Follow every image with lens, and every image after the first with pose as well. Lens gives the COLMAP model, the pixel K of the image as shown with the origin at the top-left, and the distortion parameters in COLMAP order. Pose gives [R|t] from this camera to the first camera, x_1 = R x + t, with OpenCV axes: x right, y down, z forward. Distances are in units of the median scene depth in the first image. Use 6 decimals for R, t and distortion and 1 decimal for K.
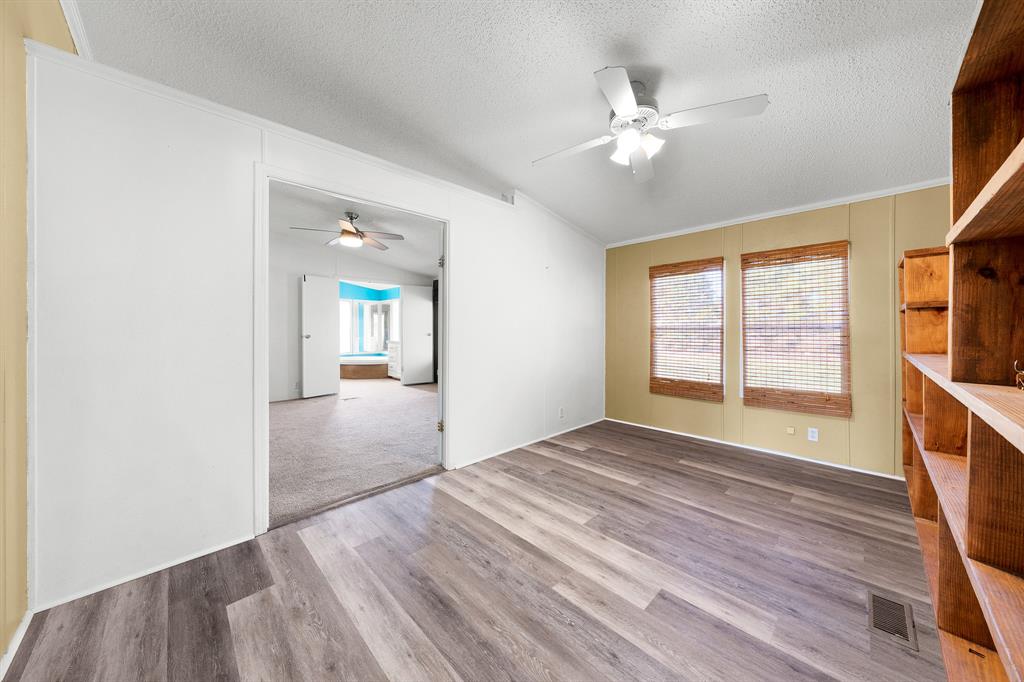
lens RADIAL K [[347.1, 0, 514.9], [0, 347.1, 334.8], [0, 0, 1]] dist [-0.003281, 0.000525]
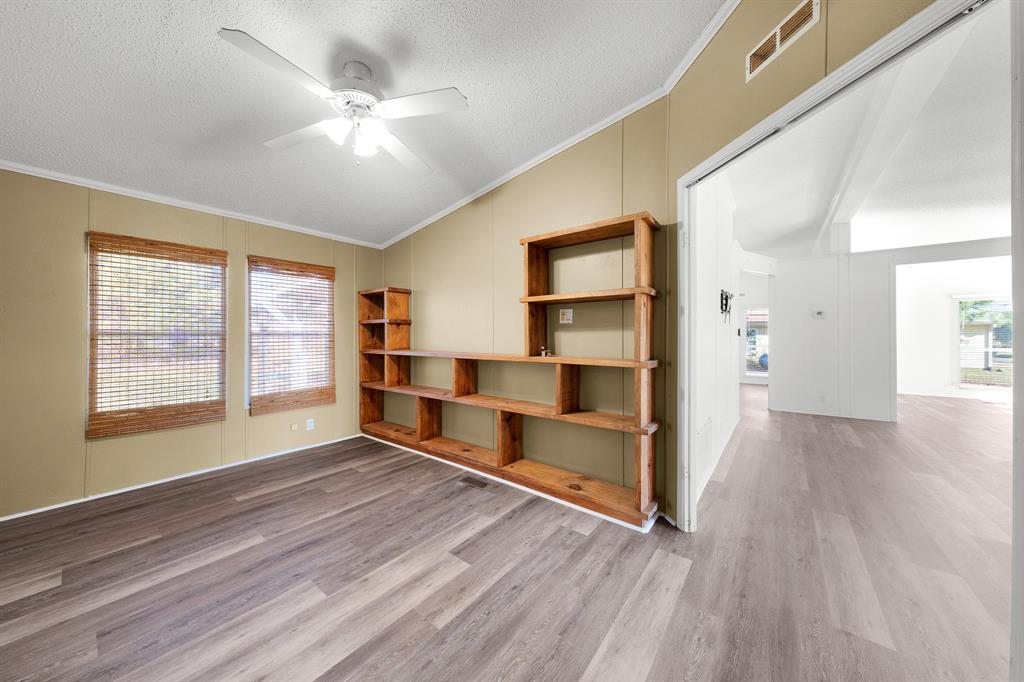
lens RADIAL K [[347.1, 0, 510.7], [0, 347.1, 336.2], [0, 0, 1]] dist [-0.003281, 0.000525]
pose [[-0.126517, -0.001817, 0.991963, -0.401581], [0.013919, 0.999897, 0.003606, -0.007793], [-0.991867, 0.014263, -0.126479, 0.469525]]
